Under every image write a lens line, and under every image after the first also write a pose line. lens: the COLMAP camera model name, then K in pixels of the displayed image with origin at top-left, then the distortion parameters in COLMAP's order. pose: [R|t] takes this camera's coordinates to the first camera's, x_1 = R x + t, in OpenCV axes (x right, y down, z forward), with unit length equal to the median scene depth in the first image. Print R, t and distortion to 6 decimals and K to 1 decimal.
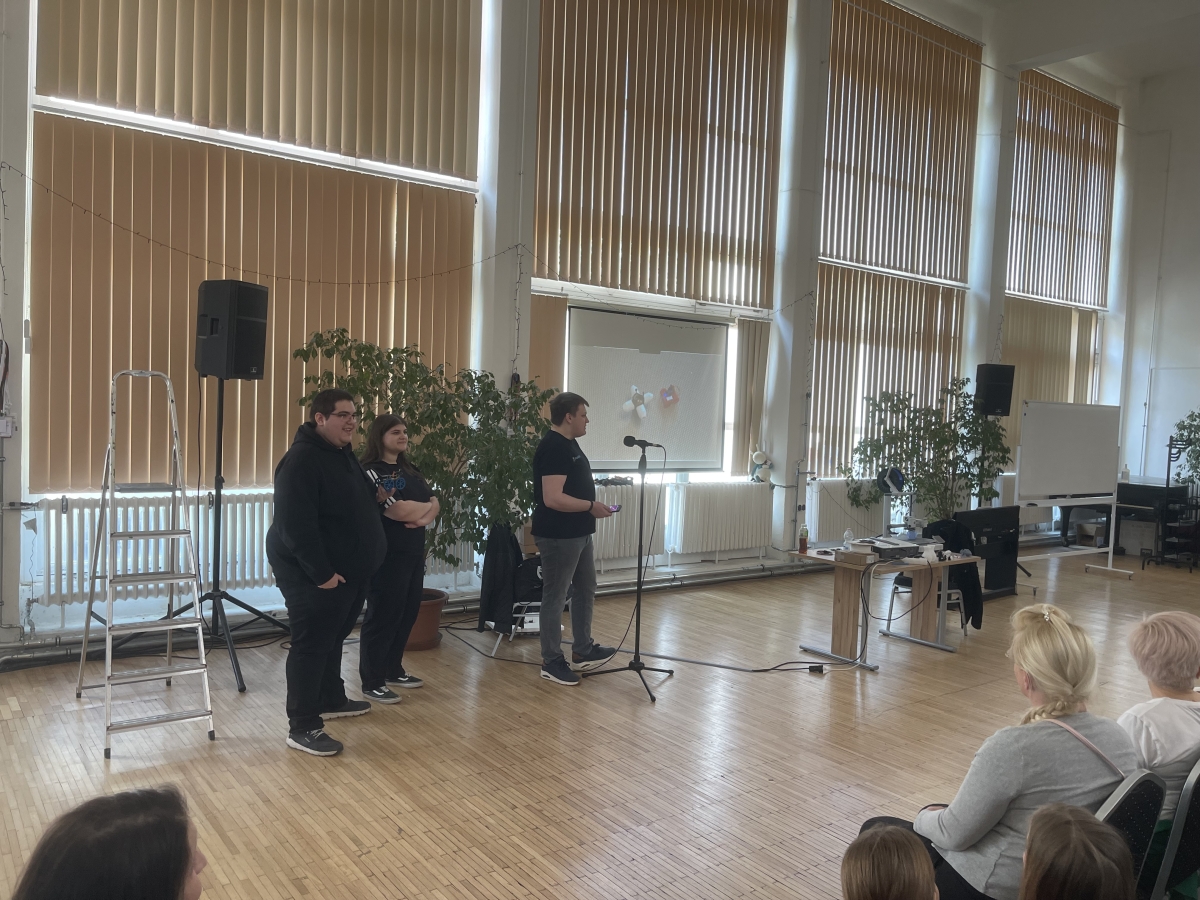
lens RADIAL K [[895.9, 0, 605.1], [0, 895.9, 452.2], [0, 0, 1]] dist [0.075315, -0.102386]
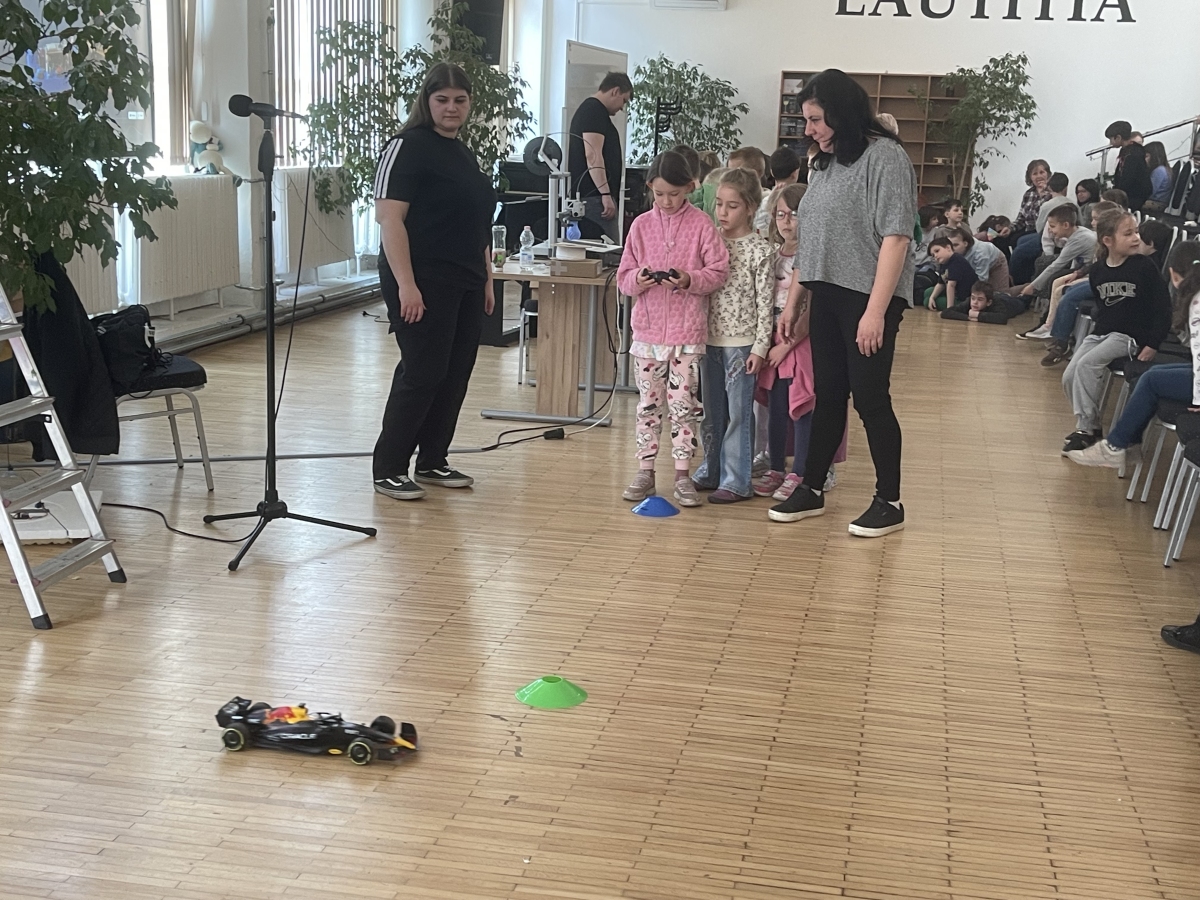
lens RADIAL K [[1516.7, 0, 623.9], [0, 1516.7, 475.6], [0, 0, 1]] dist [0.031505, 0.000000]
pose [[0.738984, -0.163104, 0.653682, -0.306487], [0.021305, 0.975425, 0.219299, 0.013160], [-0.673386, -0.148132, 0.724299, 0.083753]]
